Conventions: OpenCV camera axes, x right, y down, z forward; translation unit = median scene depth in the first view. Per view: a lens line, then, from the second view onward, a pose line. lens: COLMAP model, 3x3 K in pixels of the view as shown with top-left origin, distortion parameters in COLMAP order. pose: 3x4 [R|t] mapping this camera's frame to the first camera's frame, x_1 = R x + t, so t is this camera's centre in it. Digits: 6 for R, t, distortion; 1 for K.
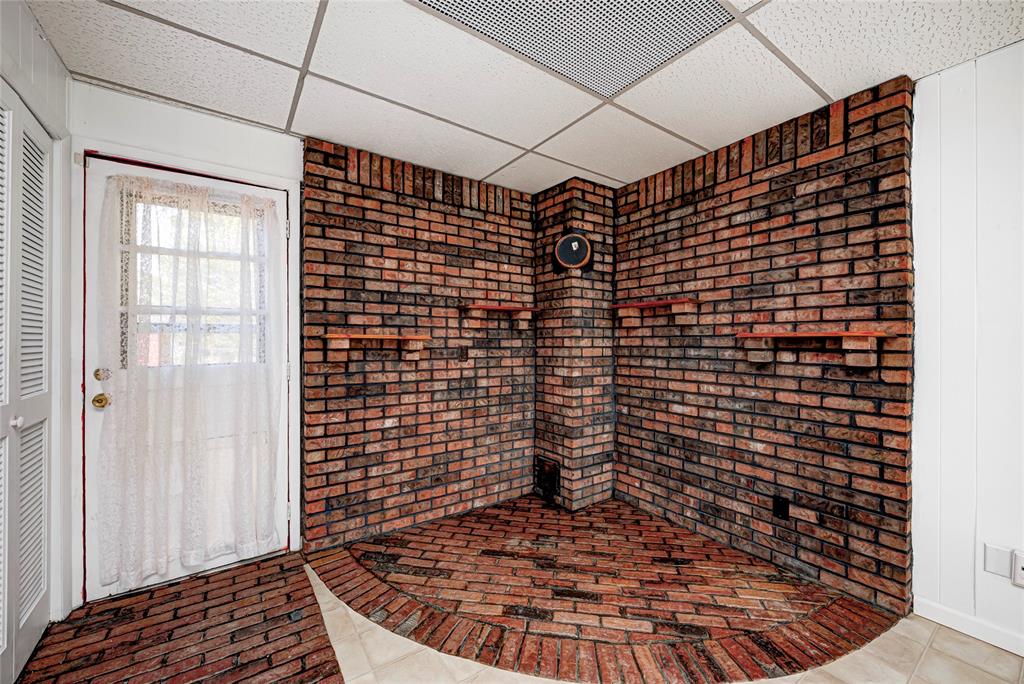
lens RADIAL K [[401.0, 0, 515.2], [0, 401.0, 342.0], [0, 0, 1]] dist [0.003378, -0.002595]
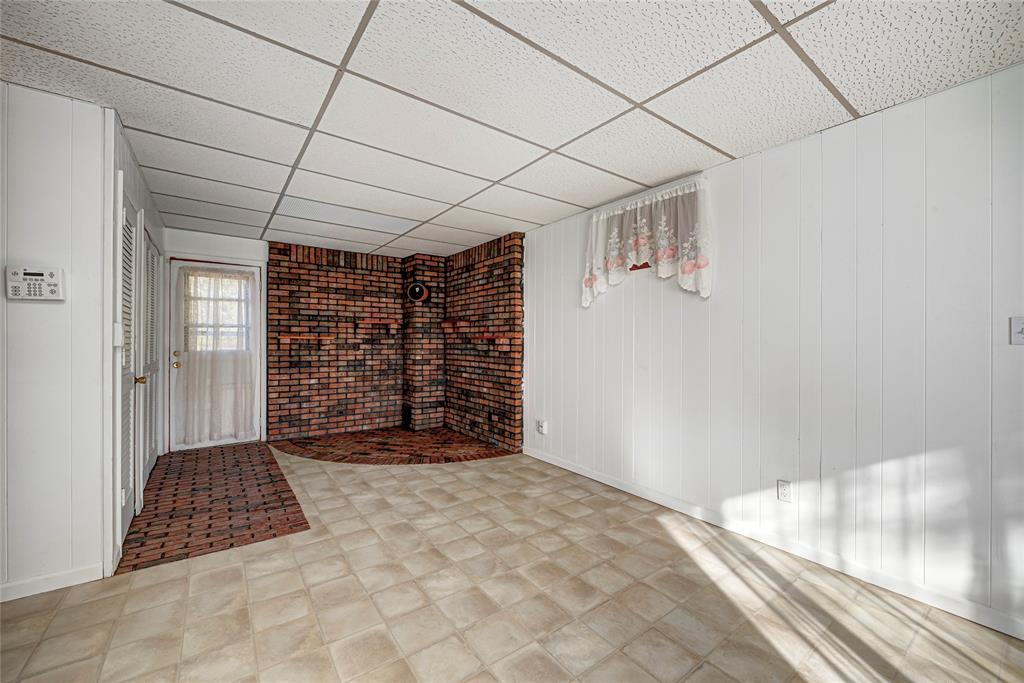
lens RADIAL K [[401.0, 0, 515.3], [0, 401.0, 342.4], [0, 0, 1]] dist [0.003378, -0.002595]
pose [[0.999567, 0.003565, 0.029193, 0.641354], [-0.003540, 0.999993, -0.000907, 0.008673], [-0.029196, 0.000804, 0.999573, -1.033621]]
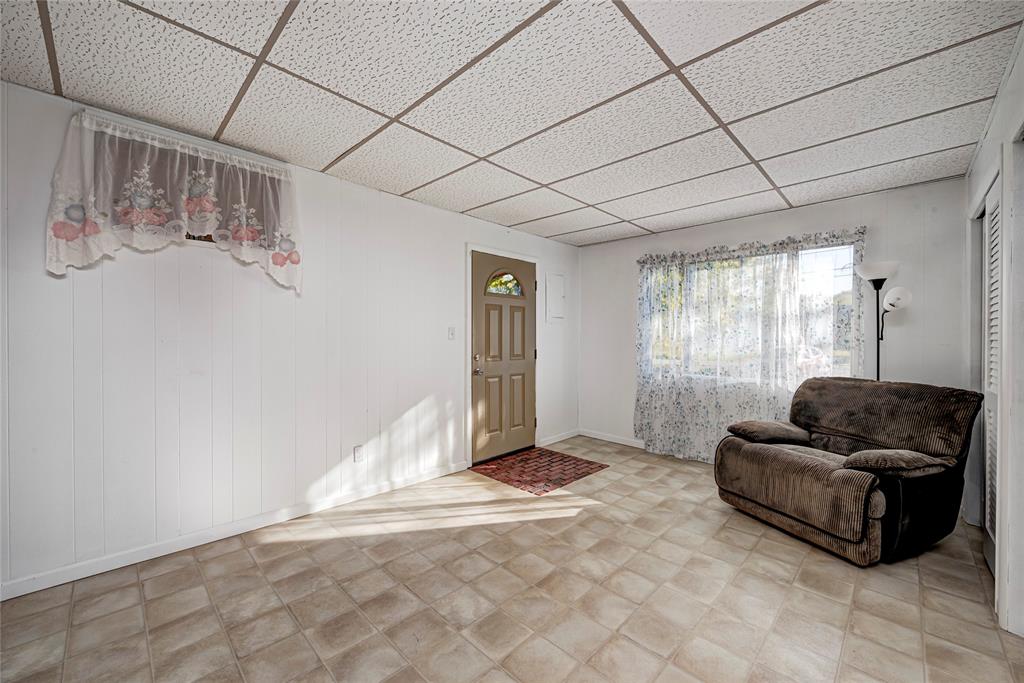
lens RADIAL K [[401.0, 0, 510.9], [0, 401.0, 341.6], [0, 0, 1]] dist [0.003378, -0.002595]
pose [[-0.176235, -0.008668, 0.984310, 0.012222], [-0.002937, 0.999961, 0.008279, 0.002364], [-0.984344, -0.001432, -0.176254, -0.334833]]
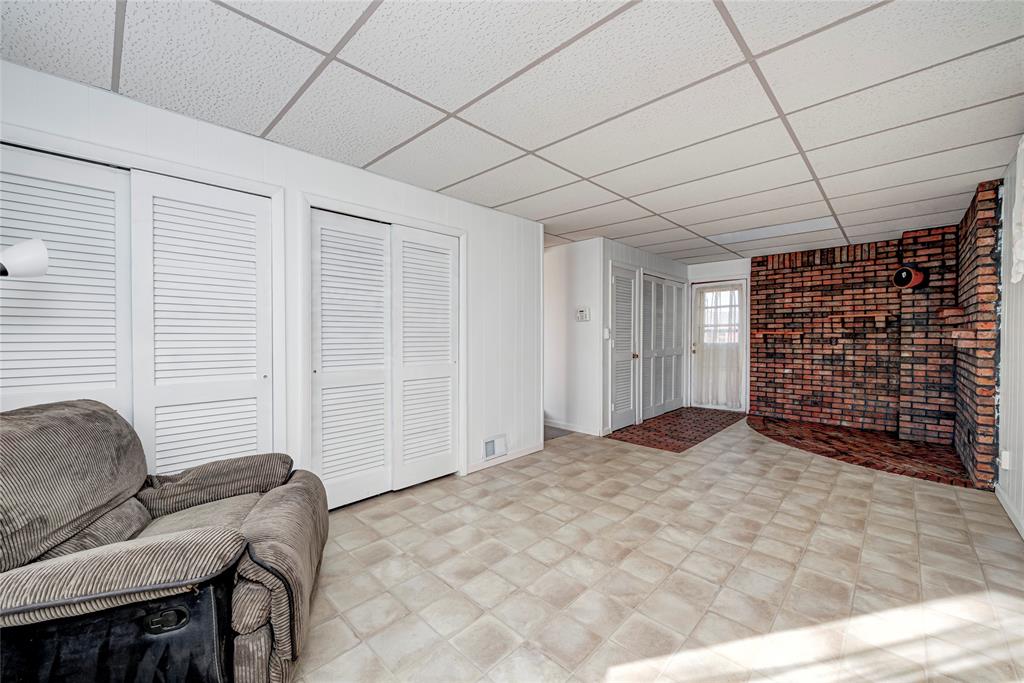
lens RADIAL K [[401.0, 0, 512.7], [0, 401.0, 341.7], [0, 0, 1]] dist [0.003378, -0.002595]
pose [[0.190938, 0.012425, -0.981523, 1.652798], [-0.000716, 0.999921, 0.012518, 0.009851], [0.981602, -0.001687, 0.190932, -0.974284]]
